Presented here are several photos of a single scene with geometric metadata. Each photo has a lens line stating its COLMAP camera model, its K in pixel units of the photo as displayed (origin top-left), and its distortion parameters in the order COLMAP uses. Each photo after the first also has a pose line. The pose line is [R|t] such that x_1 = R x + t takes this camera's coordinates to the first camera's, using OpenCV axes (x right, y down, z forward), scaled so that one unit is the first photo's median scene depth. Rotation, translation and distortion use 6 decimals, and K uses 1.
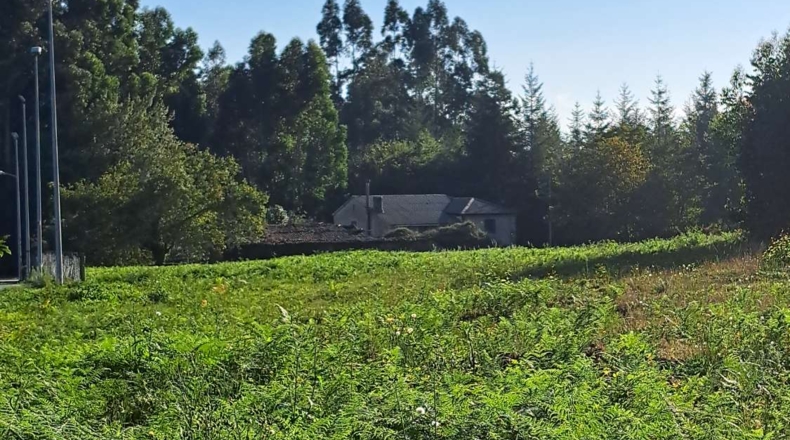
lens RADIAL K [[765.8, 0, 395.0], [0, 765.8, 220.0], [0, 0, 1]] dist [0.141627, -0.325932]
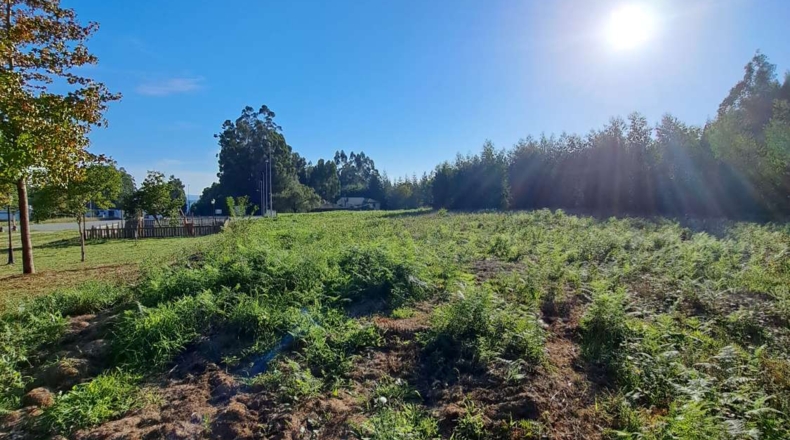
lens RADIAL K [[428.3, 0, 394.2], [0, 428.3, 224.7], [0, 0, 1]] dist [-0.029474, -0.000669]
pose [[0.992300, 0.018799, 0.122422, -0.053412], [-0.038653, 0.986052, 0.161889, -0.276178], [-0.117671, -0.165374, 0.979186, -1.355512]]
